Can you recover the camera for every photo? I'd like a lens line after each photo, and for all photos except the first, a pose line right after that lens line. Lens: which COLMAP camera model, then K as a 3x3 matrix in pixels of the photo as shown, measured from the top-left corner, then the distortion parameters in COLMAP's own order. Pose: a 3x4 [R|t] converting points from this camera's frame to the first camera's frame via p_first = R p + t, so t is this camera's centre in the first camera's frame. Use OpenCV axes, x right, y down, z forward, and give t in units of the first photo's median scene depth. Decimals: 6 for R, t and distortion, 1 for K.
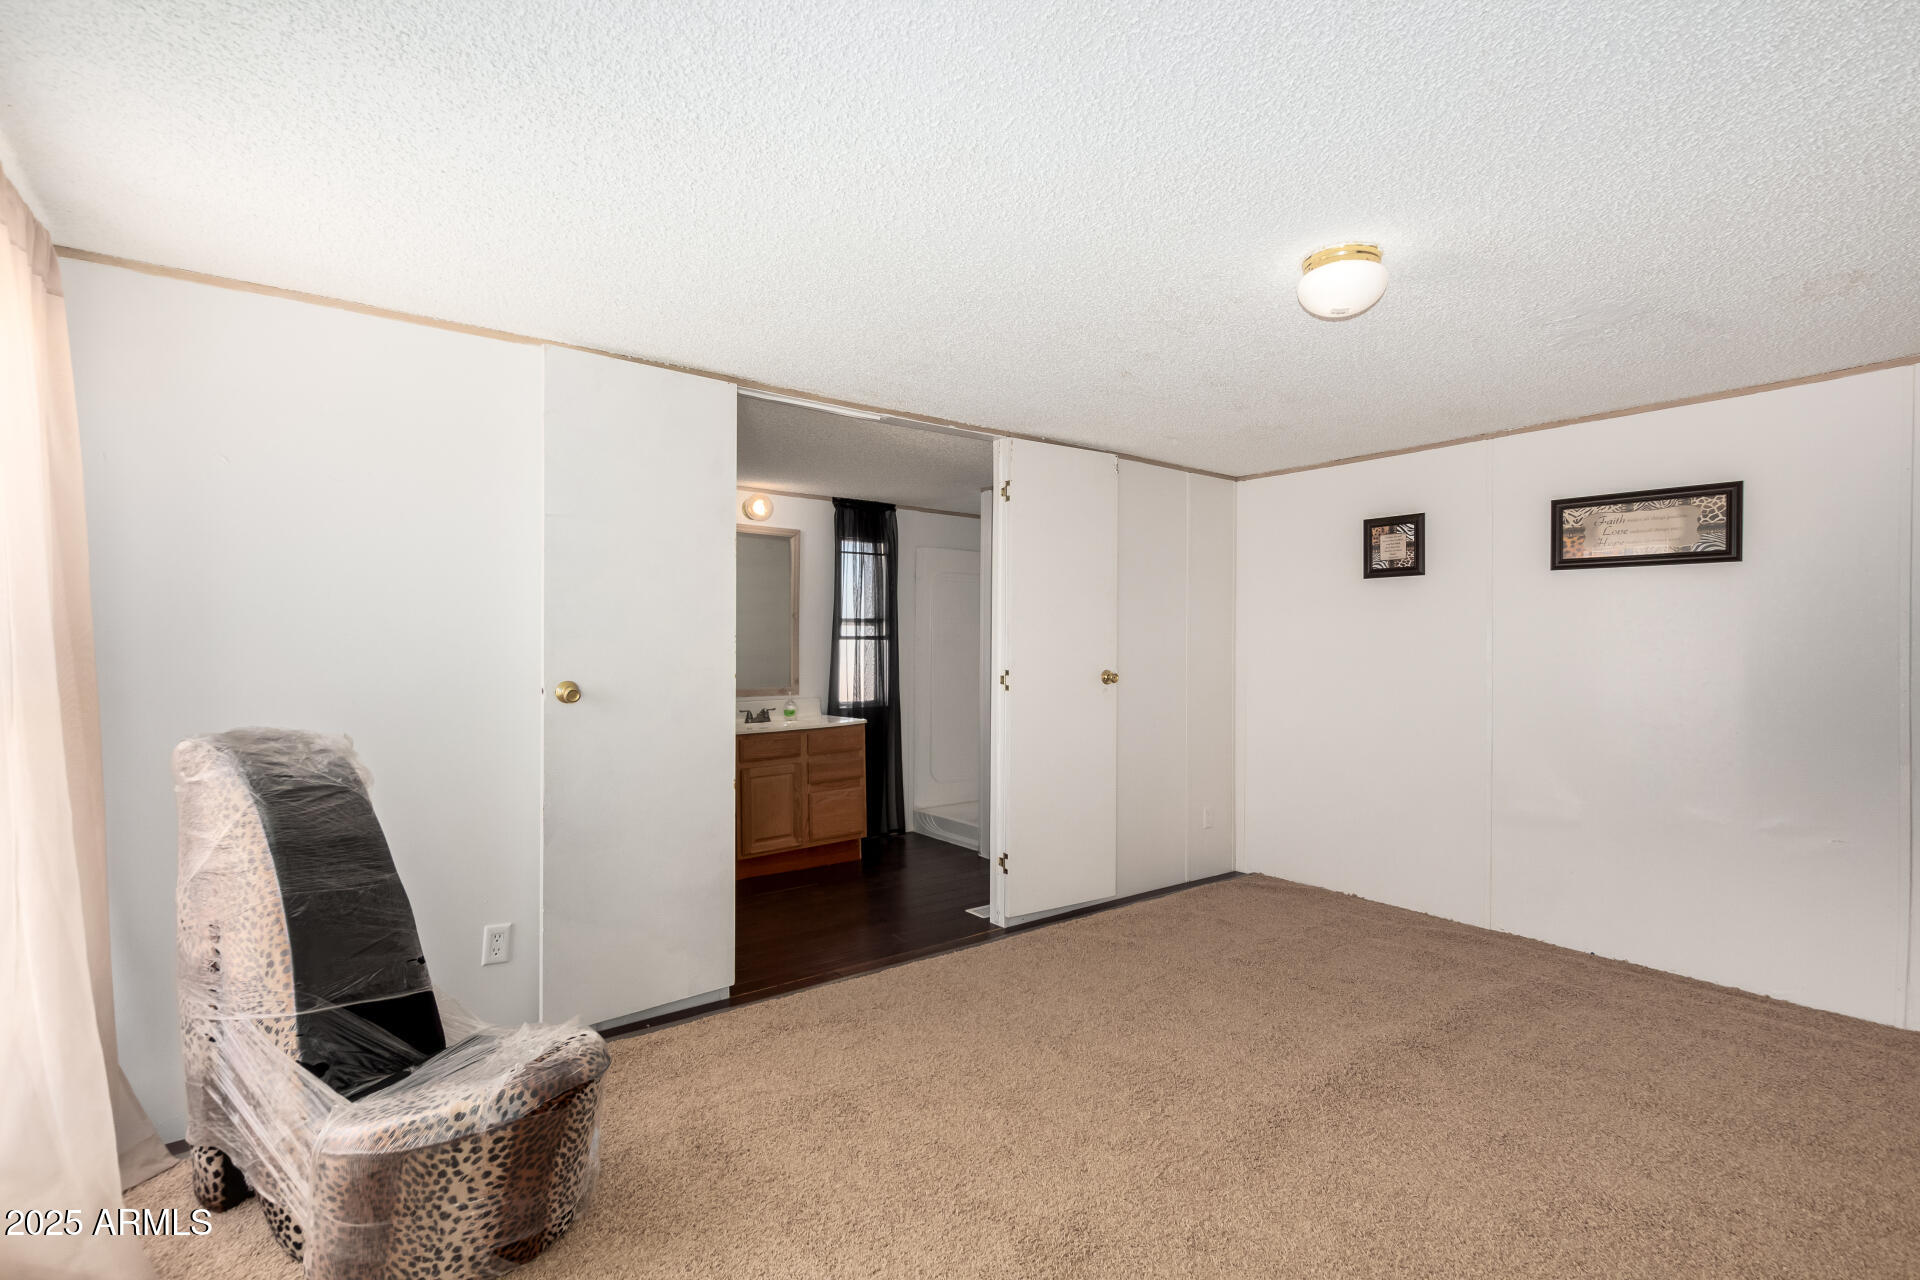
lens RADIAL K [[882.8, 0, 976.6], [0, 882.8, 645.2], [0, 0, 1]] dist [0.001934, -0.000273]
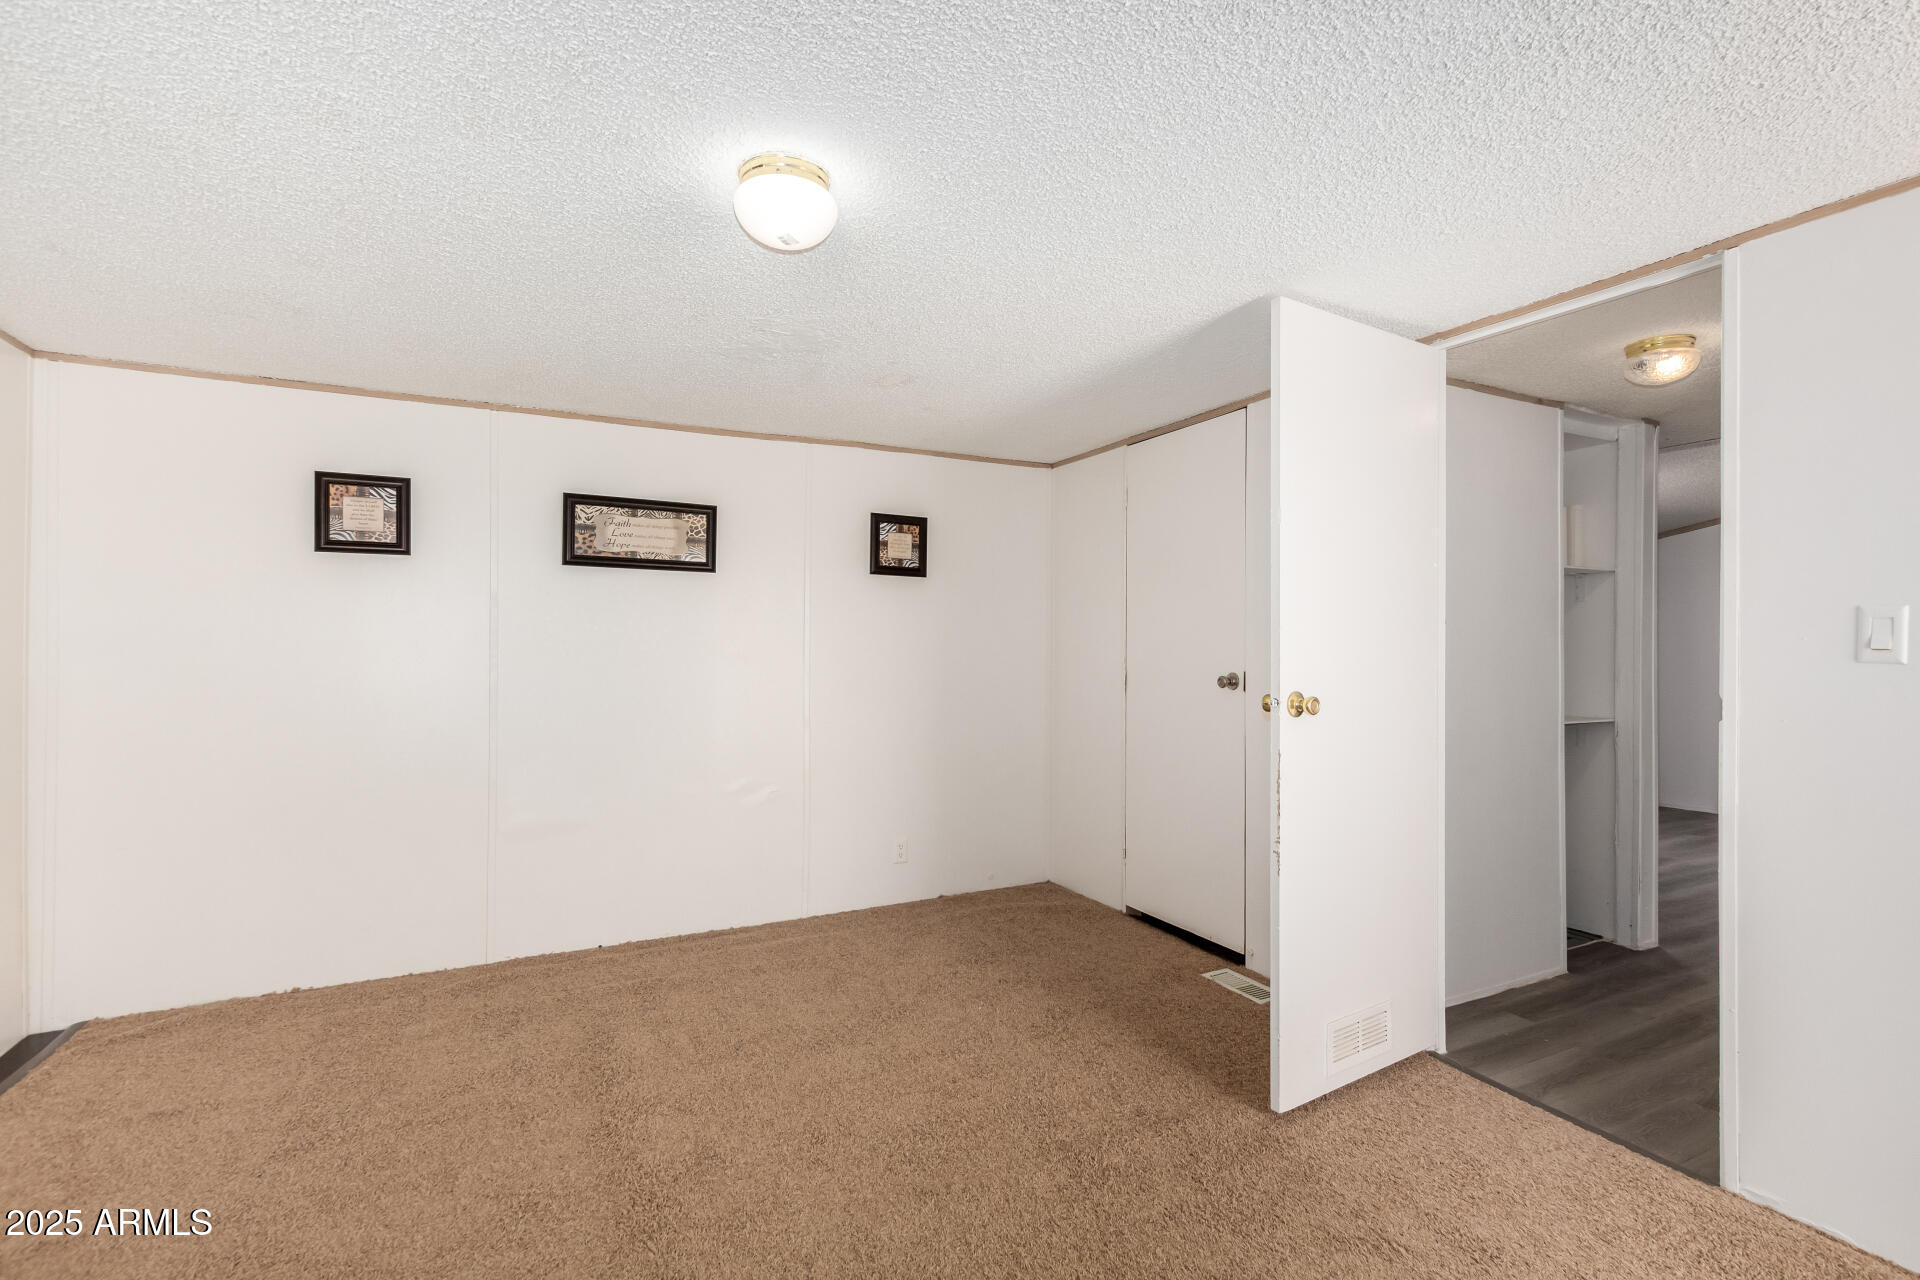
lens RADIAL K [[882.8, 0, 976.6], [0, 882.8, 645.2], [0, 0, 1]] dist [0.001934, -0.000273]
pose [[0.173541, -0.006874, 0.984803, -0.222816], [-0.004485, 0.999960, 0.007770, -0.007181], [-0.984816, -0.005766, 0.173503, 0.395201]]
